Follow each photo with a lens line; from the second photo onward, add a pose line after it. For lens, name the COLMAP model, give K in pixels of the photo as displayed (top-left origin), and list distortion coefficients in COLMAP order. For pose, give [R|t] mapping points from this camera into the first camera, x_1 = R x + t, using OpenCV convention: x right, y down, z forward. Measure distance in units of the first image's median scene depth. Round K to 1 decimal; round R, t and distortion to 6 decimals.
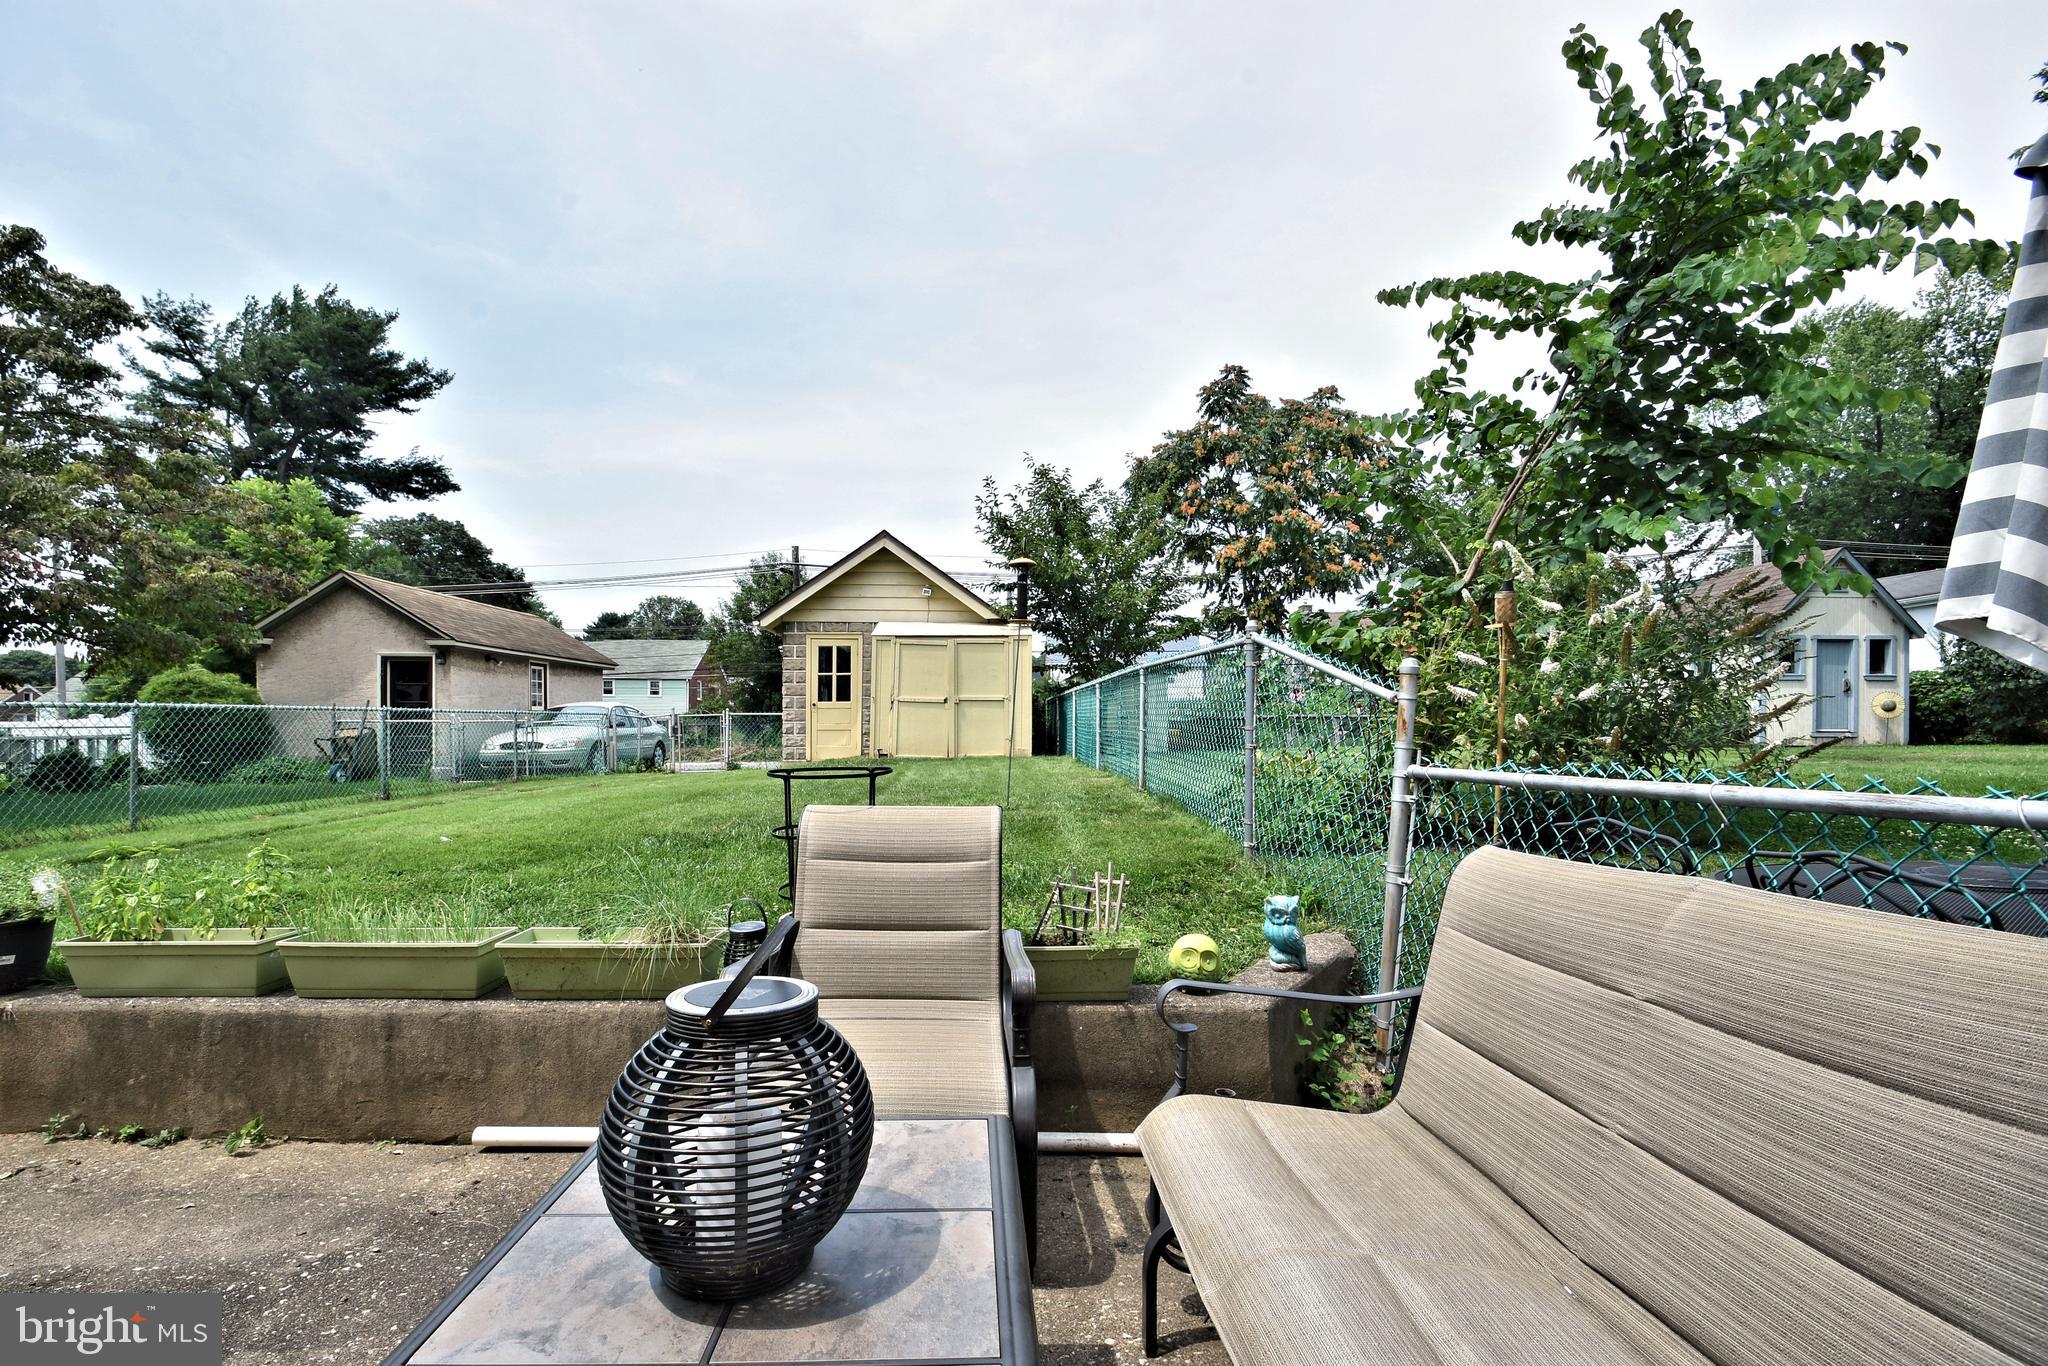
lens RADIAL K [[904.1, 0, 1003.9], [0, 904.1, 732.2], [0, 0, 1]] dist [0.007579, -0.013269]
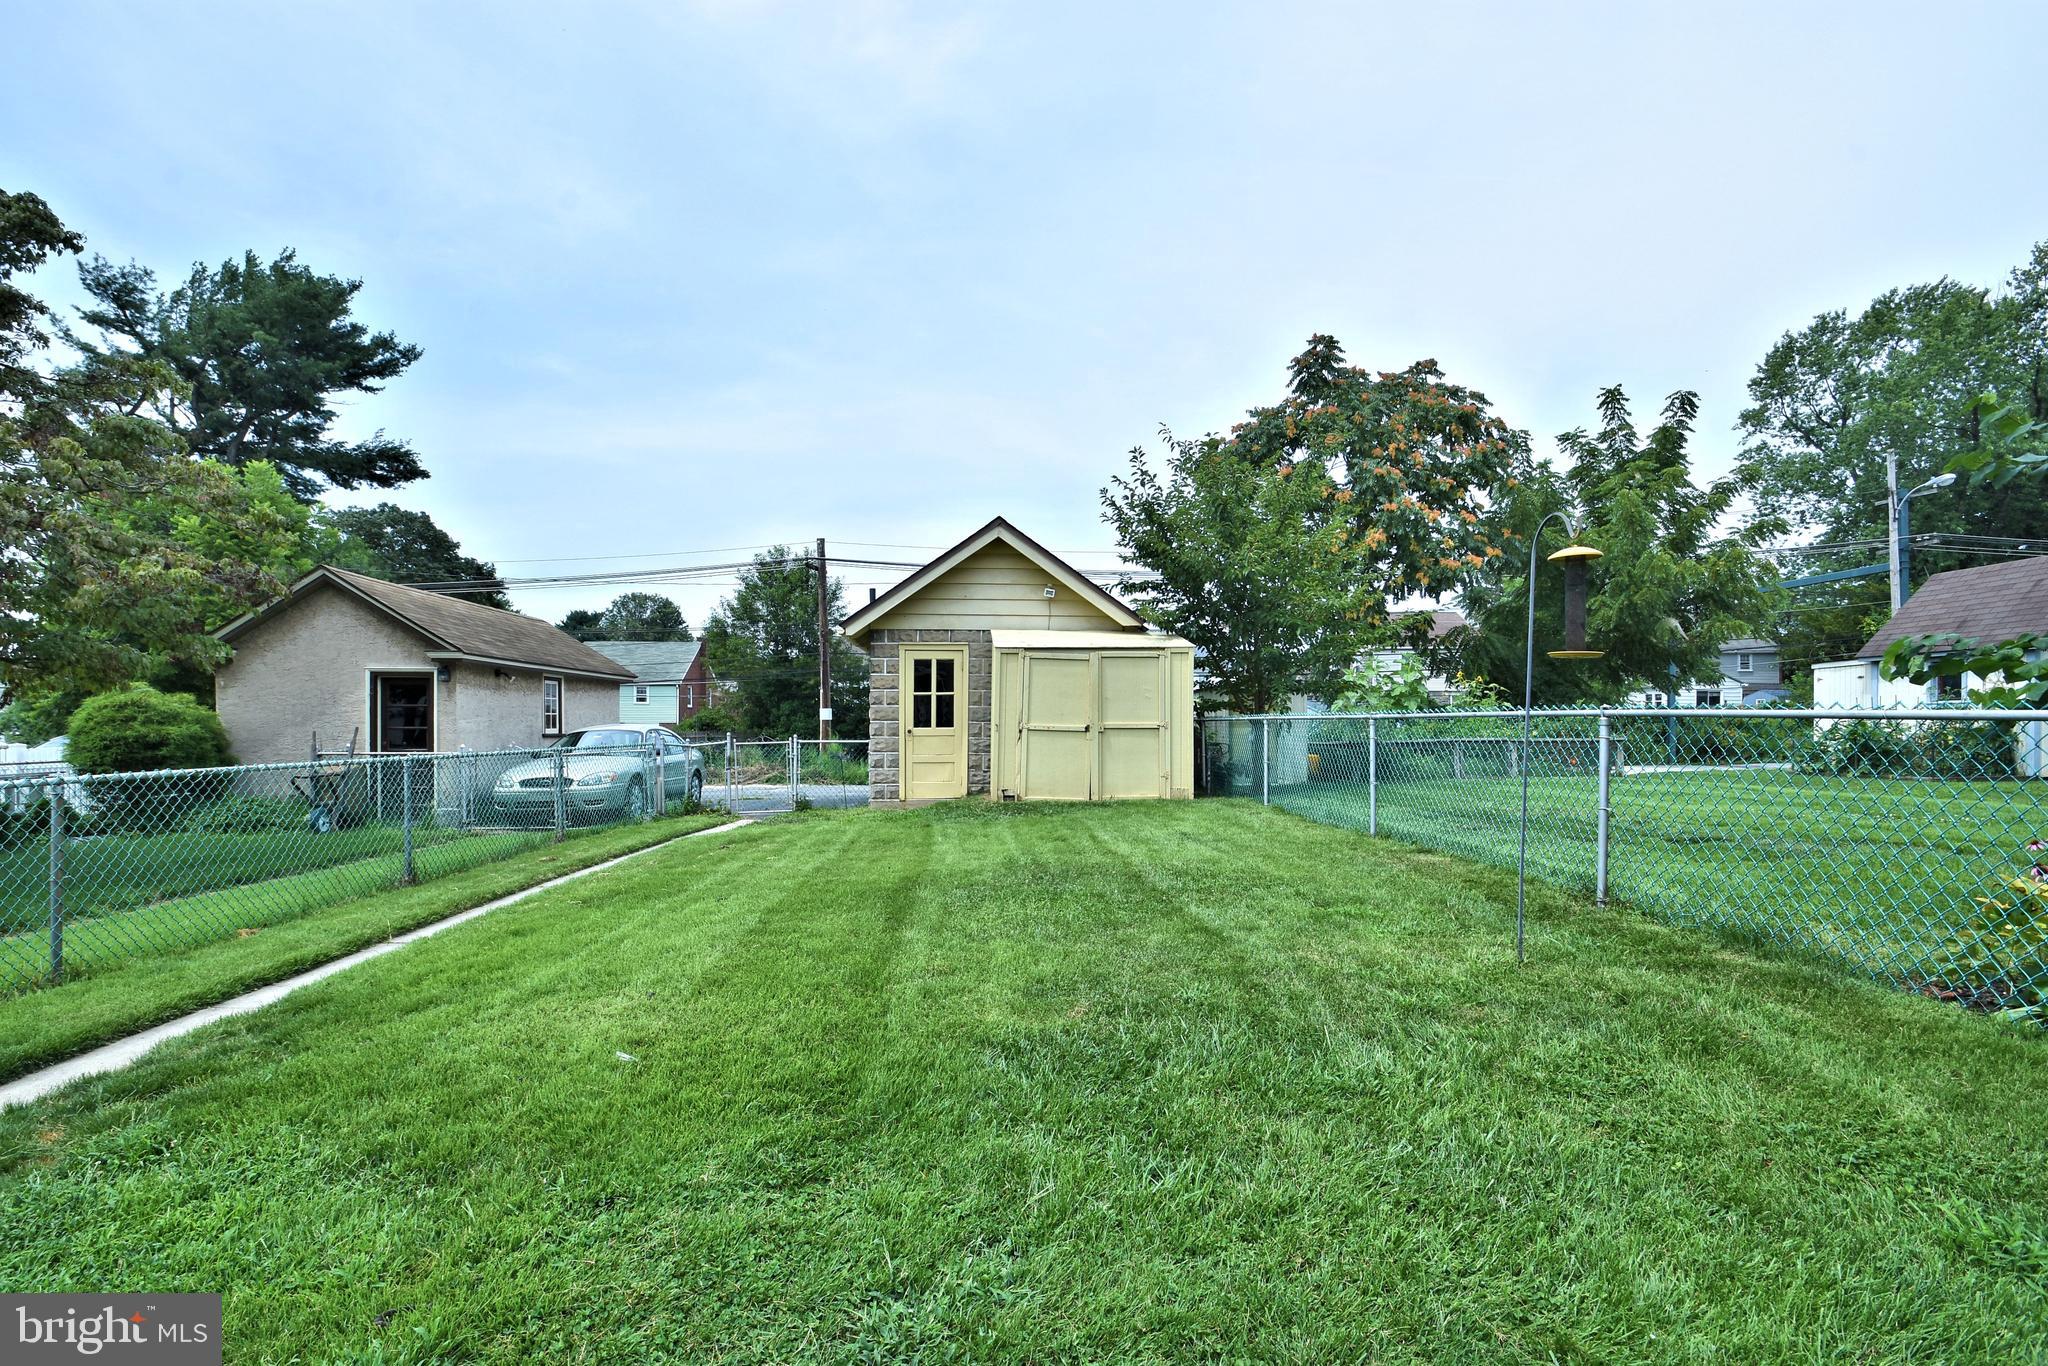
lens RADIAL K [[904.1, 0, 960.2], [0, 904.1, 724.3], [0, 0, 1]] dist [0.007579, -0.013269]
pose [[0.999918, -0.001662, 0.012669, -0.176328], [0.001704, 0.999993, -0.003337, -0.034418], [-0.012664, 0.003358, 0.999914, 0.187261]]
